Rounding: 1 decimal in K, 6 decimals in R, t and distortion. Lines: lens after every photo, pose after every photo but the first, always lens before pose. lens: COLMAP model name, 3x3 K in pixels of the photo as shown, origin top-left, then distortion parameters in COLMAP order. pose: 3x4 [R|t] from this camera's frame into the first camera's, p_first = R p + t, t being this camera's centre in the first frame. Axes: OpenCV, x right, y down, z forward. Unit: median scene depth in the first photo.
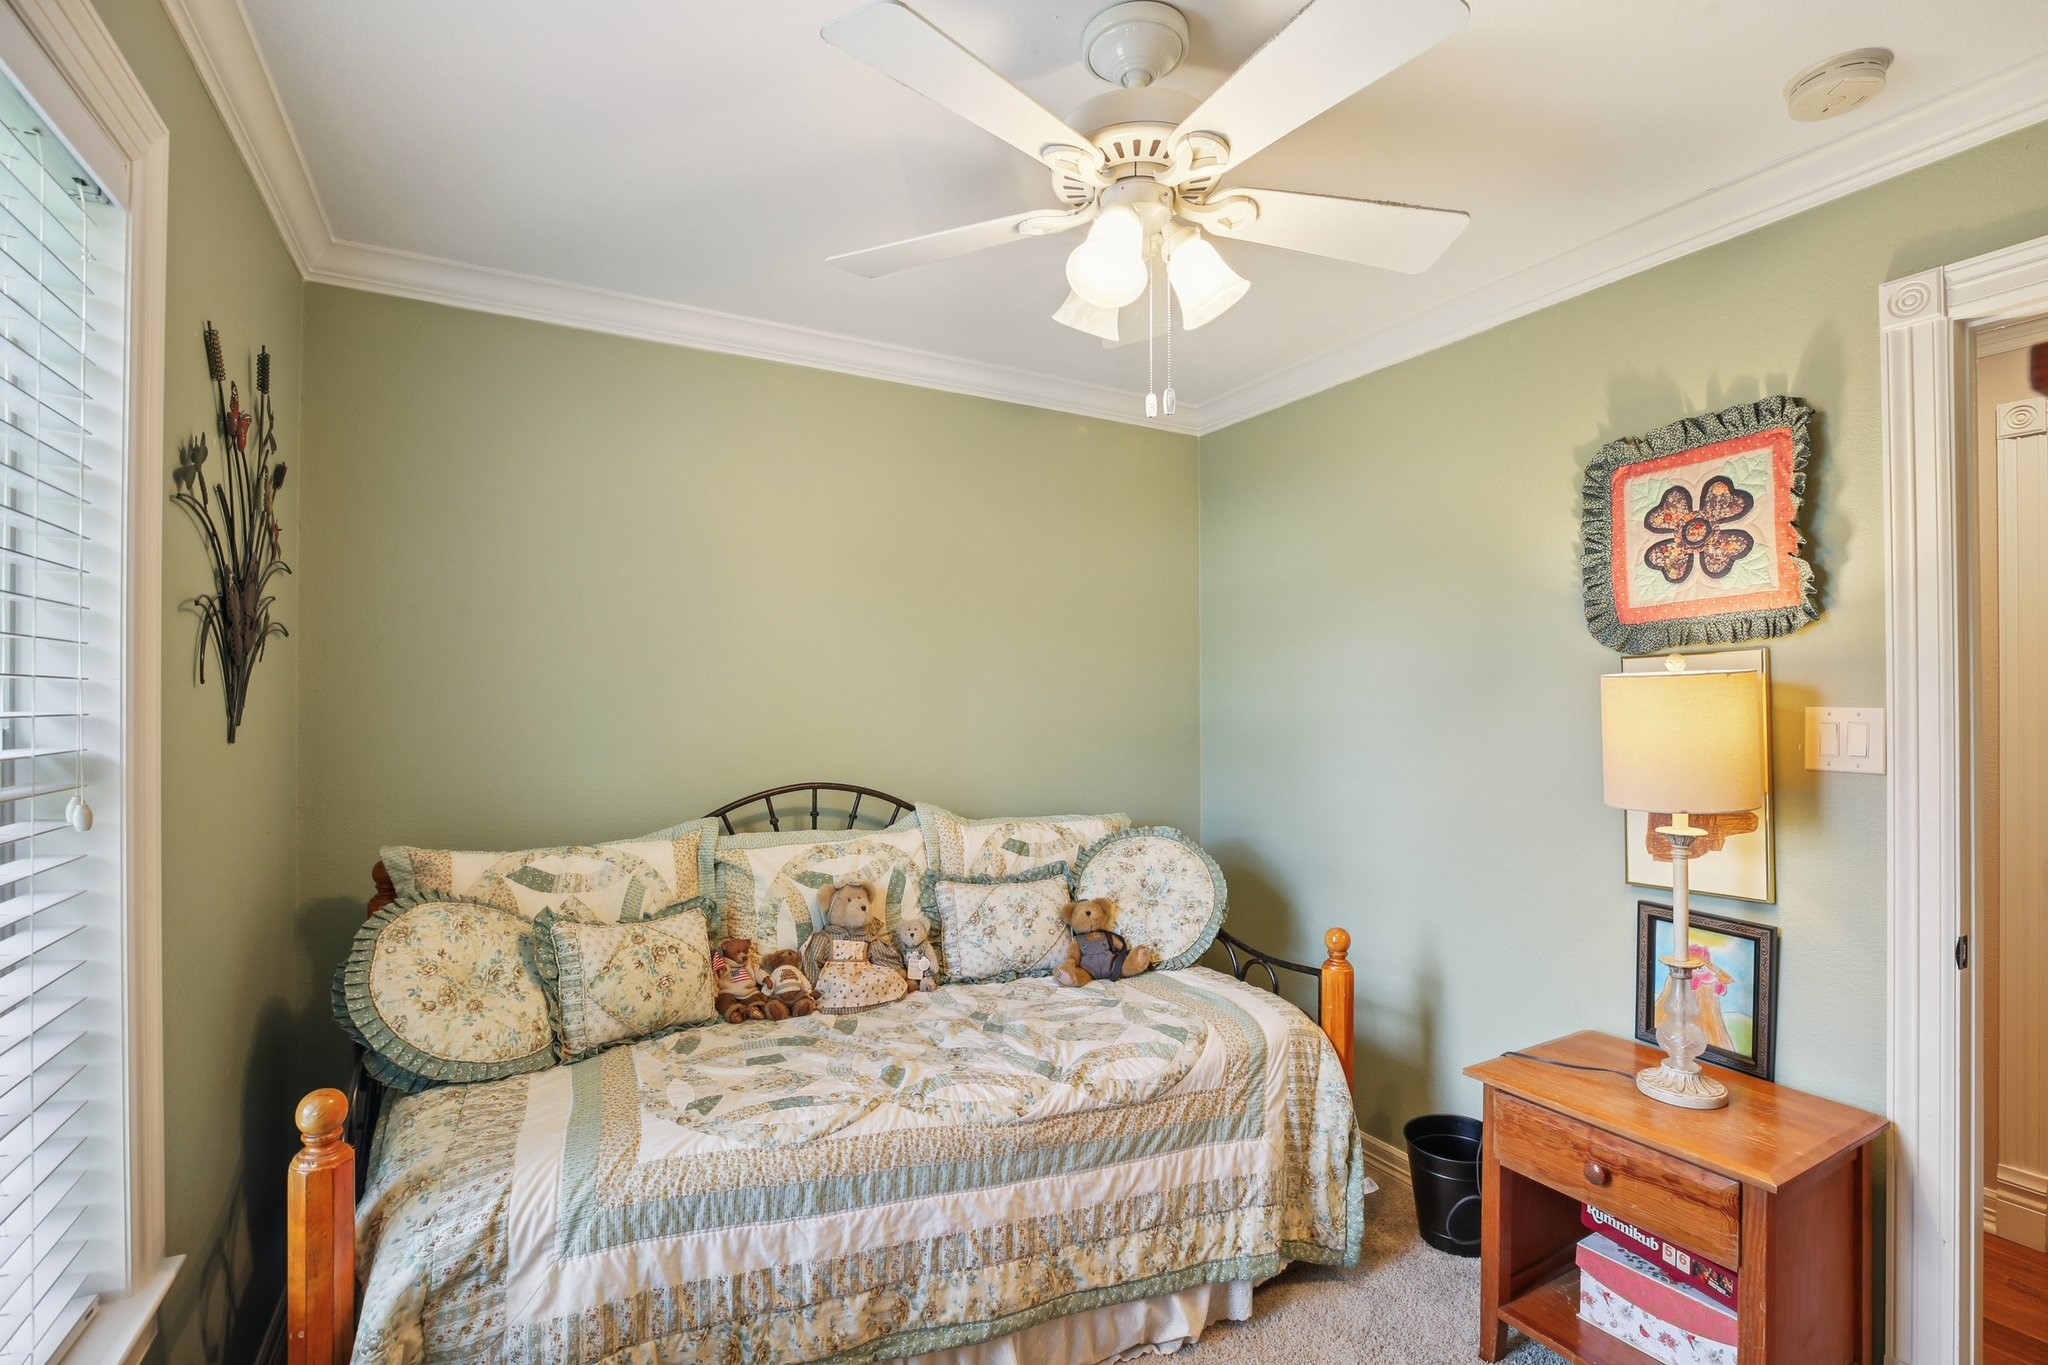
lens RADIAL K [[933.7, 0, 1023.7], [0, 933.7, 700.6], [0, 0, 1]] dist [-0.043820, 0.011433]
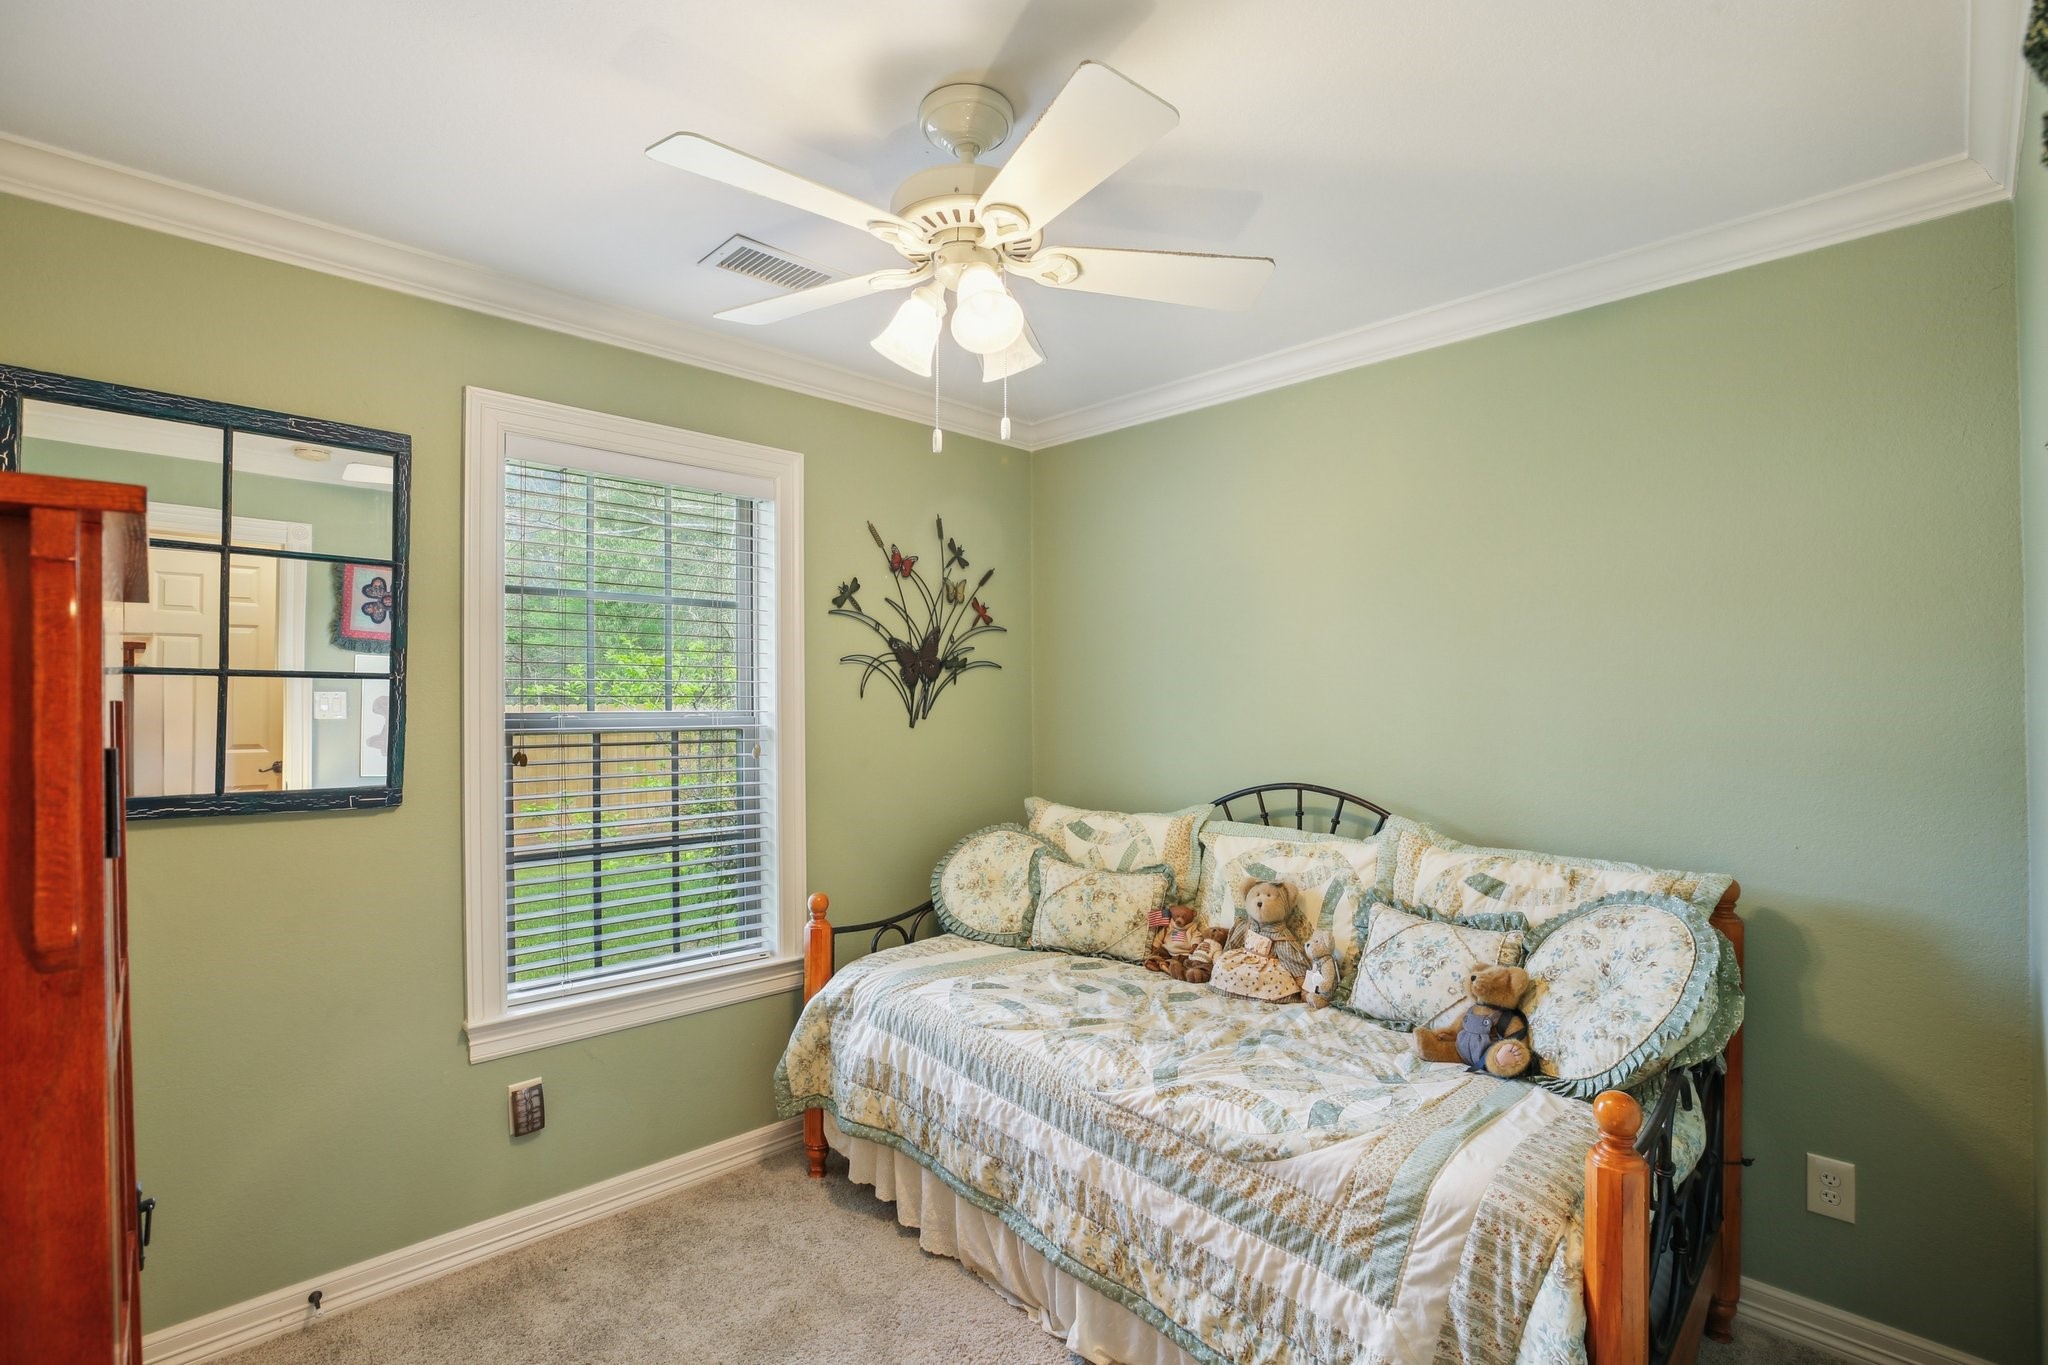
lens RADIAL K [[933.7, 0, 1023.7], [0, 933.7, 700.6], [0, 0, 1]] dist [-0.043820, 0.011433]
pose [[0.273548, -0.007318, -0.961830, 0.910992], [0.005393, 0.999967, -0.006075, 0.000972], [0.961843, -0.003526, 0.273579, 0.560574]]
